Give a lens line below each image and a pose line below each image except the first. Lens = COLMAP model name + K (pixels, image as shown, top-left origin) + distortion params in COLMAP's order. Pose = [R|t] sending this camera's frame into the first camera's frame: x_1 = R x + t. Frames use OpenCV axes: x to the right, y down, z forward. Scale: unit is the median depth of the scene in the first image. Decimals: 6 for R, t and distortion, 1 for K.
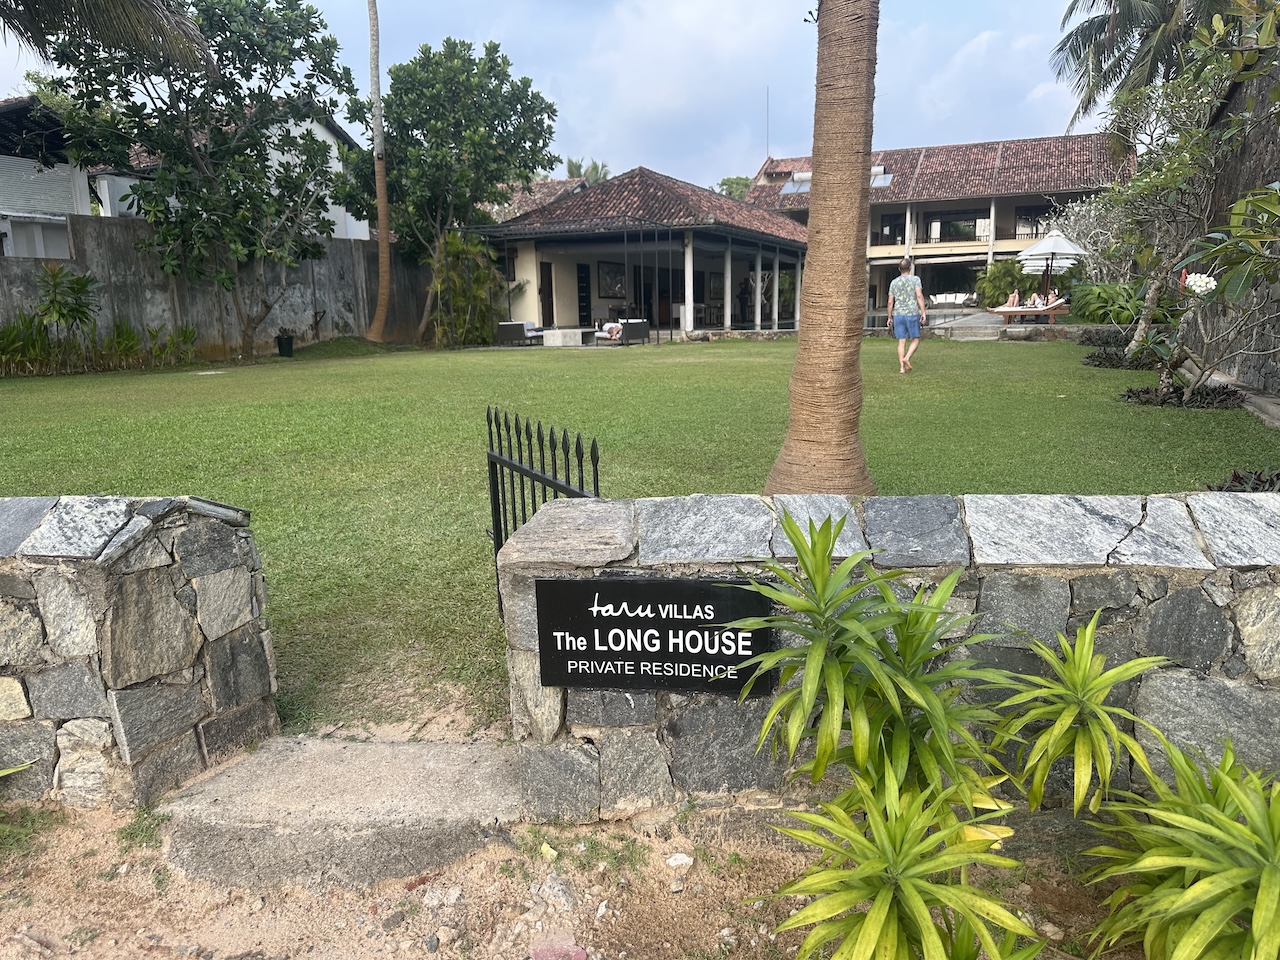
lens RADIAL K [[913.5, 0, 639.9], [0, 913.5, 478.7], [0, 0, 1]] dist [0.020833, -0.019588]
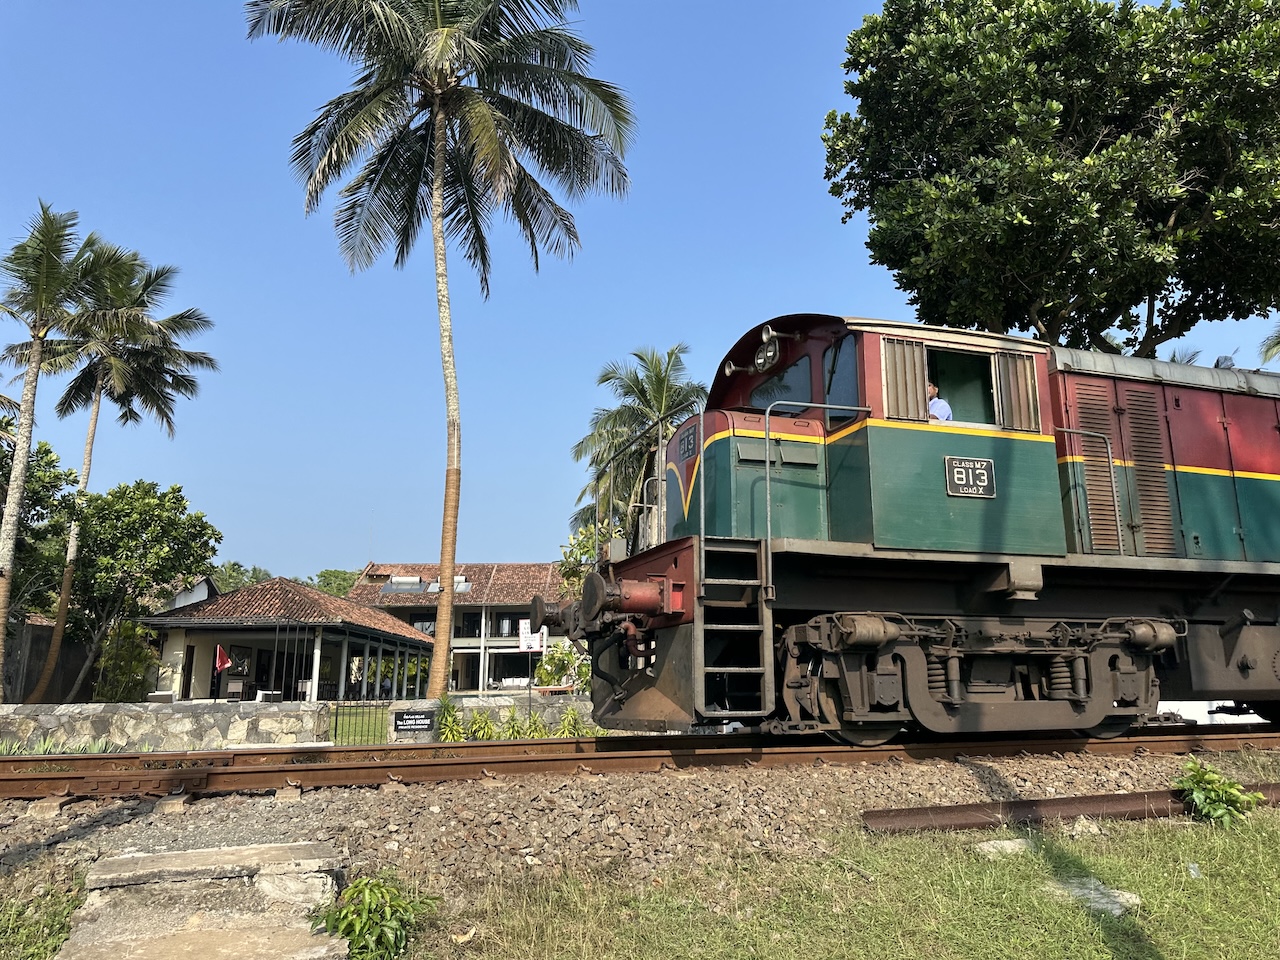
lens RADIAL K [[913.5, 0, 641.1], [0, 913.5, 476.2], [0, 0, 1]] dist [0.020833, -0.019588]
pose [[0.905267, 0.106072, 0.411388, -0.068685], [0.069854, 0.917987, -0.390410, 0.061285], [-0.419060, 0.382162, 0.823614, -0.280814]]
